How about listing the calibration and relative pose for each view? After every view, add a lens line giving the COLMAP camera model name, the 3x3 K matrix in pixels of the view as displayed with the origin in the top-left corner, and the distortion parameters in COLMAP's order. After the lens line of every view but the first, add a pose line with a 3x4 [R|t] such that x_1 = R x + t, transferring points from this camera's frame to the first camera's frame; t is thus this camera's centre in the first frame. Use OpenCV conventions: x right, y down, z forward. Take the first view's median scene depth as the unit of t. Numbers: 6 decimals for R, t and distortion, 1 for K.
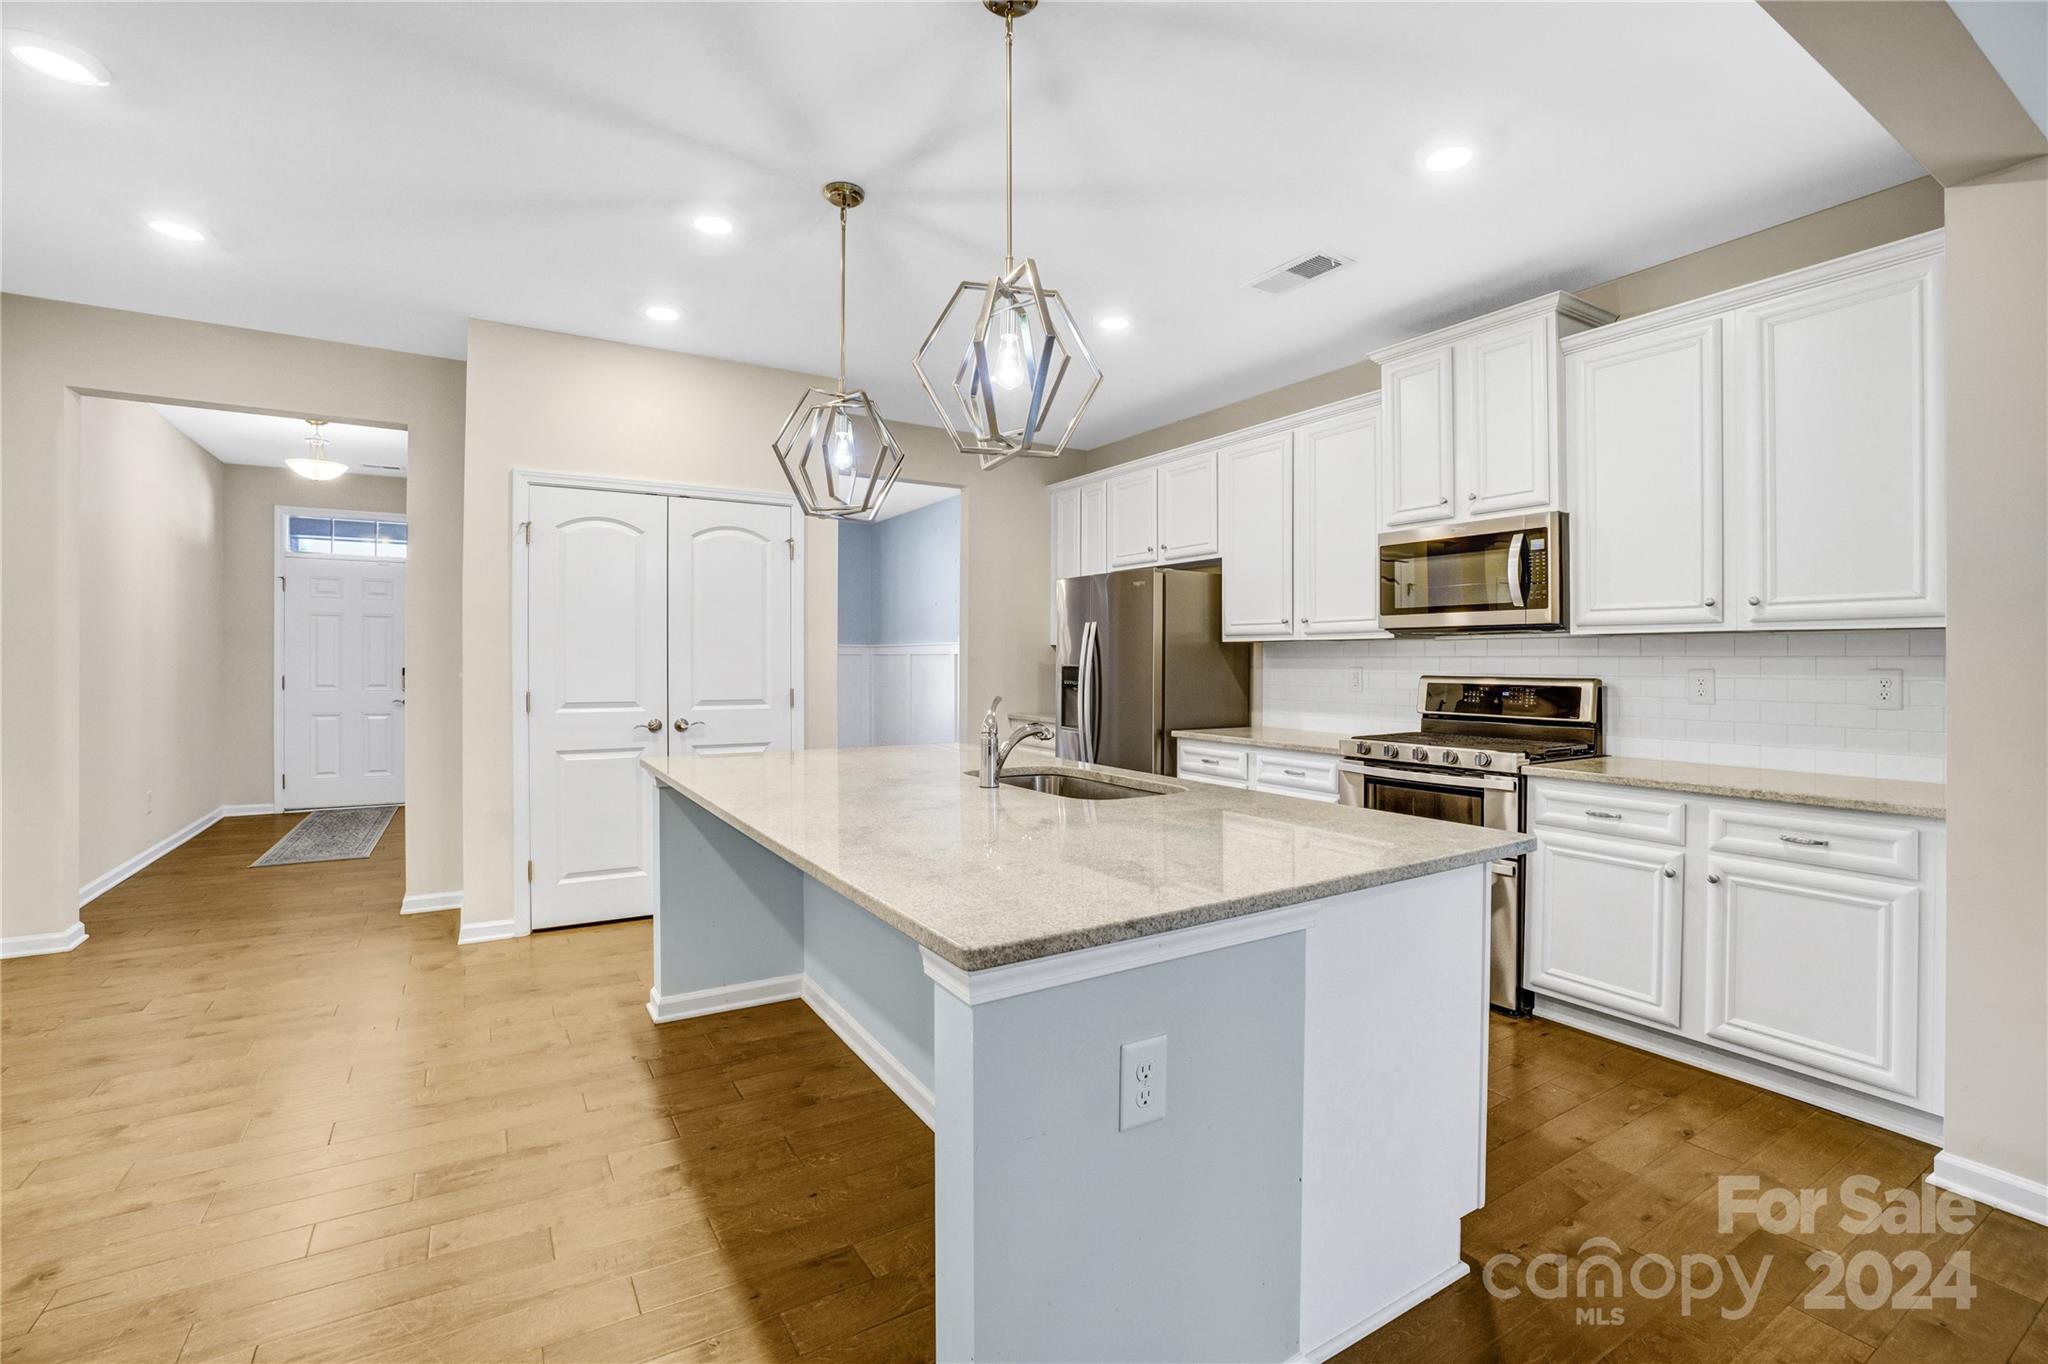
lens RADIAL K [[906.6, 0, 1016.4], [0, 906.6, 656.3], [0, 0, 1]] dist [-0.060737, 0.019857]
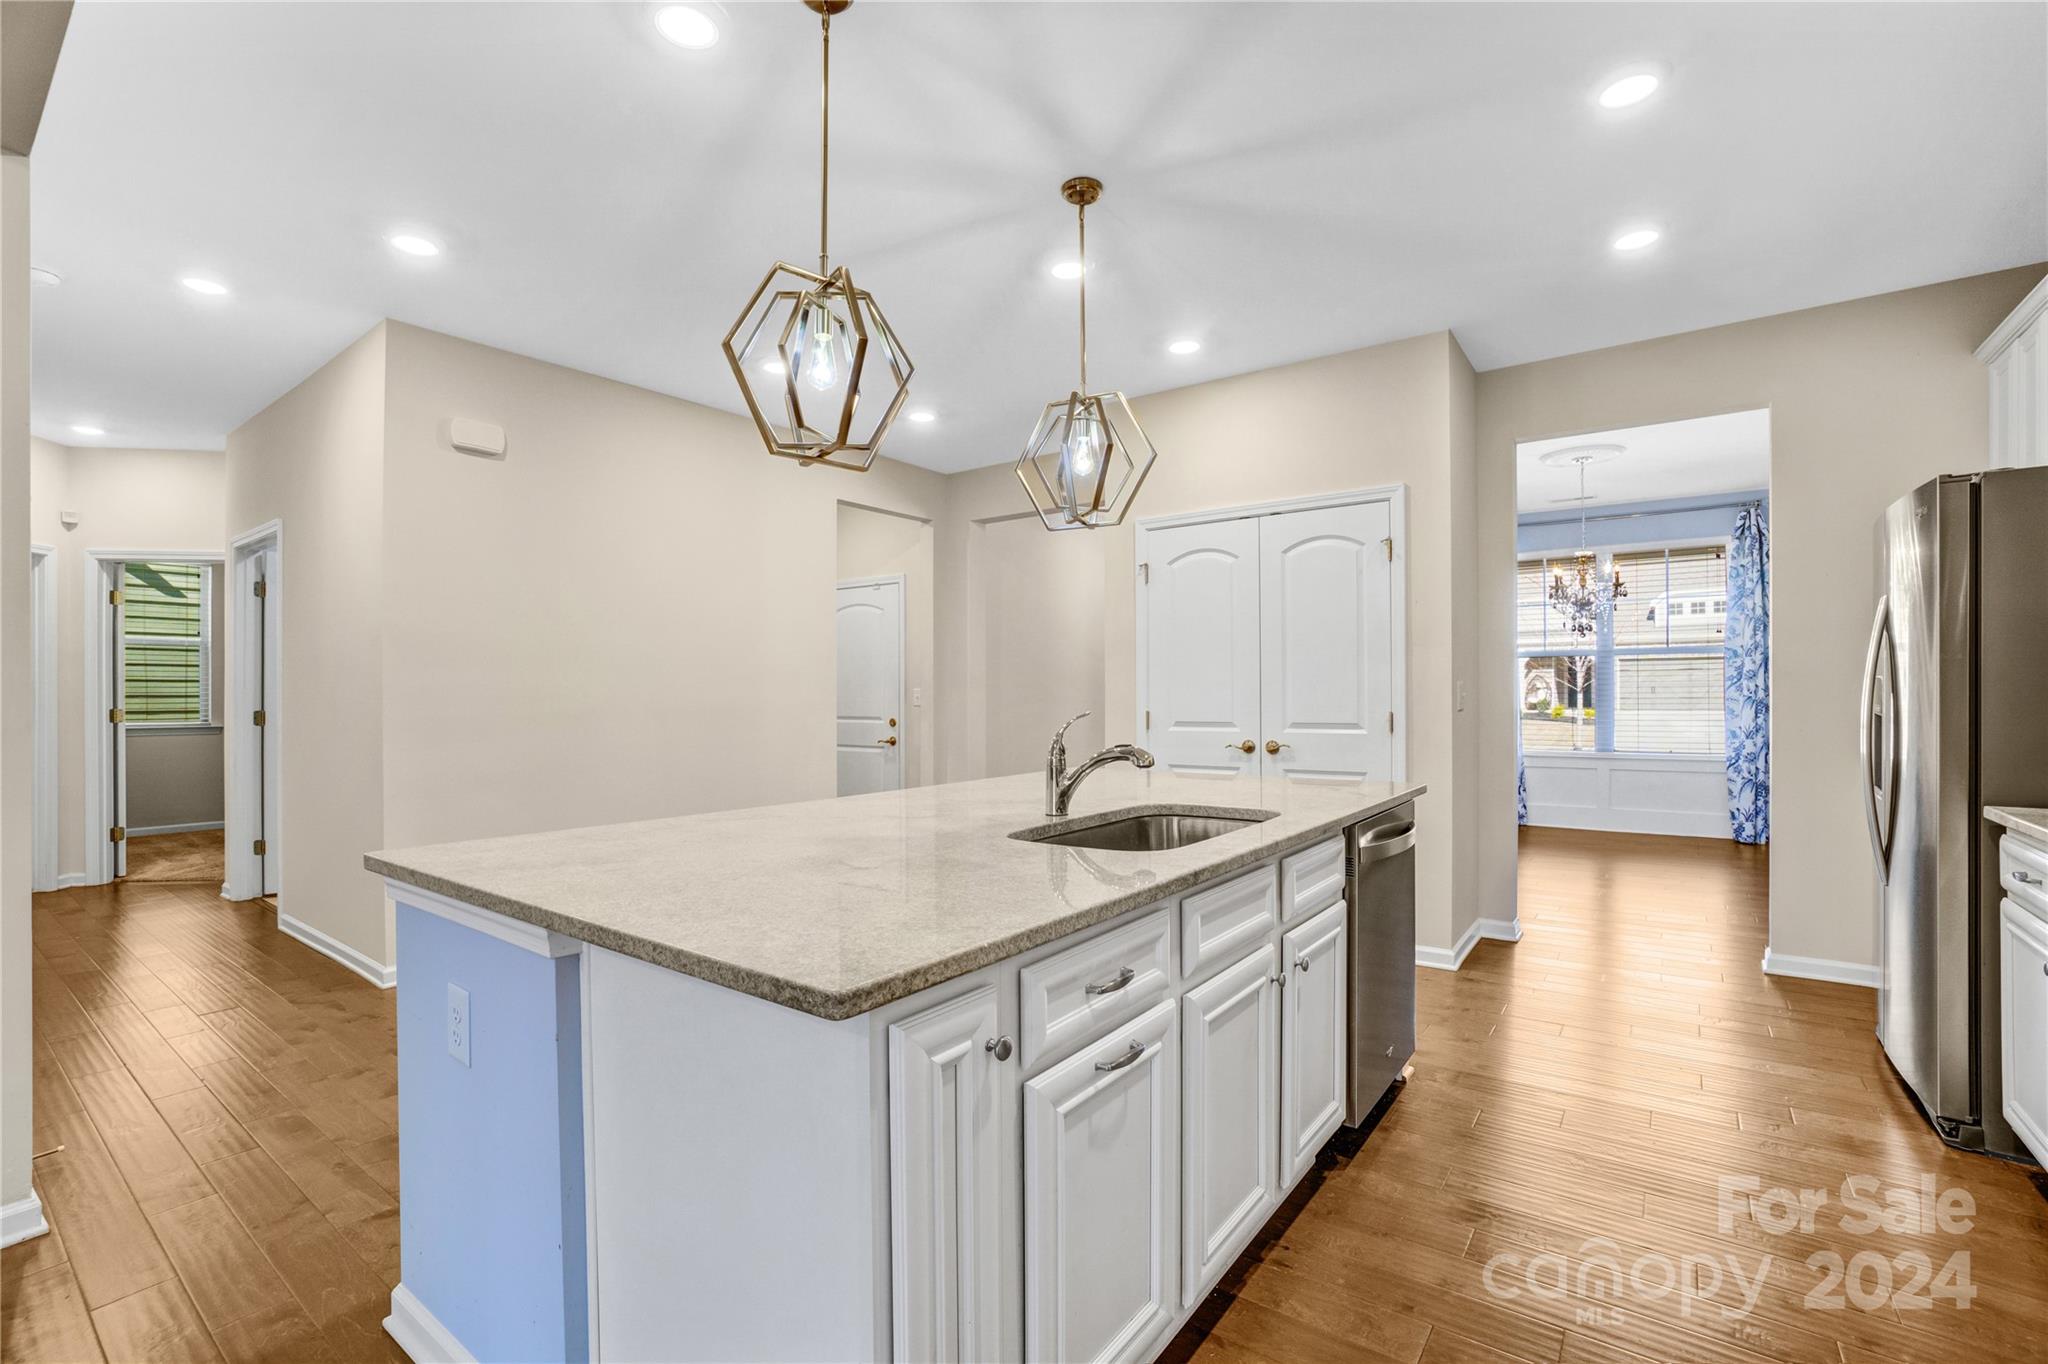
lens RADIAL K [[902.3, 0, 993.9], [0, 902.3, 696.2], [0, 0, 1]] dist [-0.032029, 0.000068]
pose [[0.351958, -0.004386, -0.936006, 0.553621], [0.011019, 0.999939, -0.000542, 0.022519], [0.935951, -0.010123, 0.351985, 0.469395]]
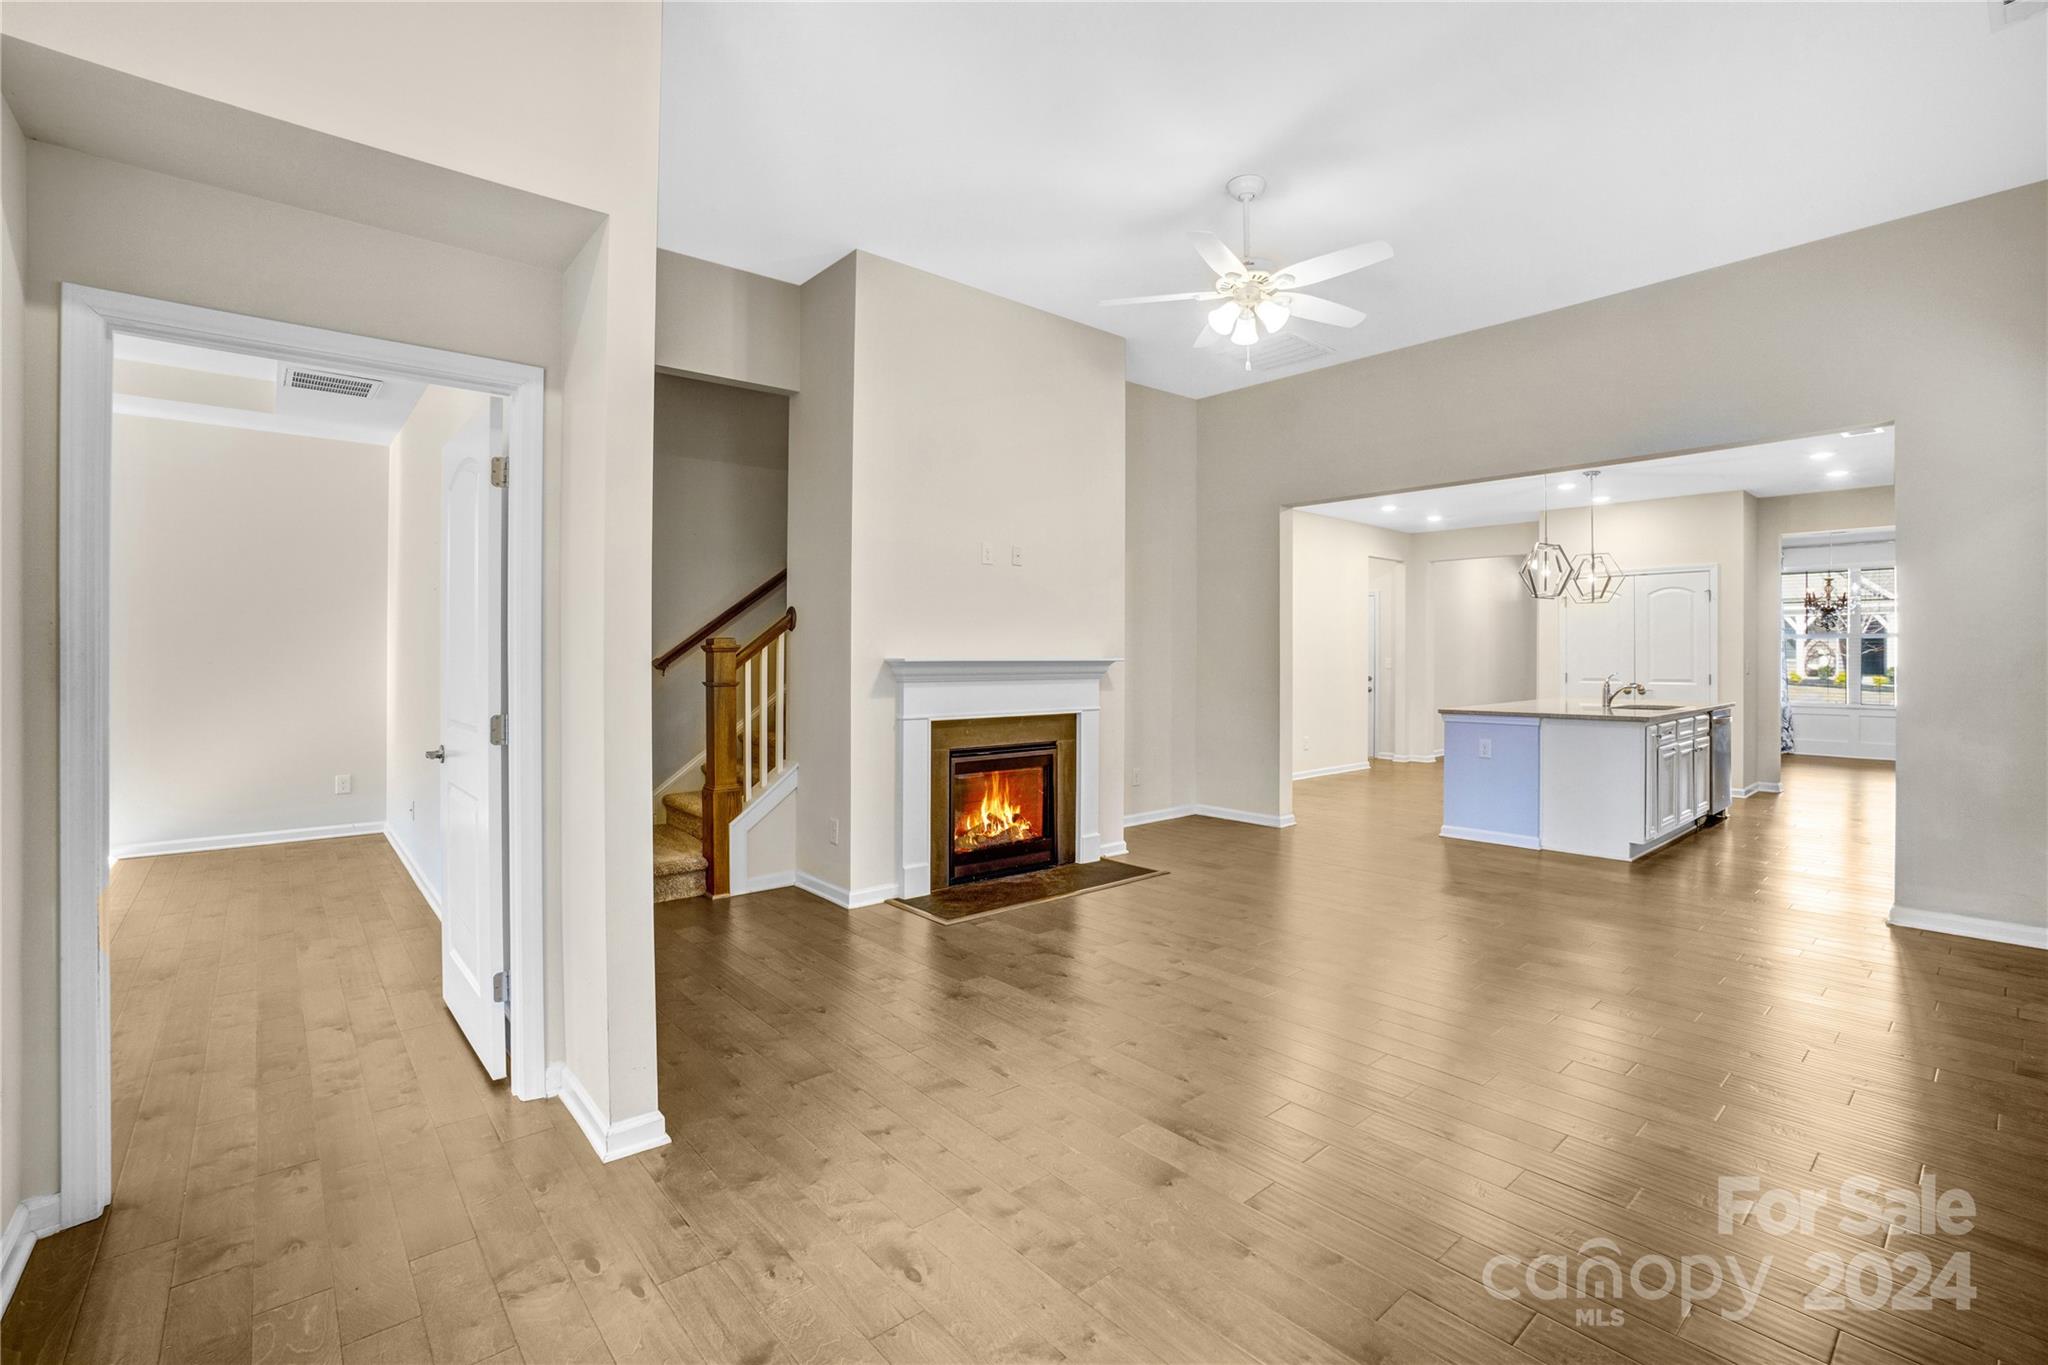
lens RADIAL K [[906.6, 0, 1016.4], [0, 906.6, 656.8], [0, 0, 1]] dist [-0.060737, 0.019857]
pose [[0.157866, -0.003084, -0.987456, 1.664698], [0.004362, 0.999988, -0.002426, -0.001258], [0.987451, -0.003924, 0.157877, -0.828929]]
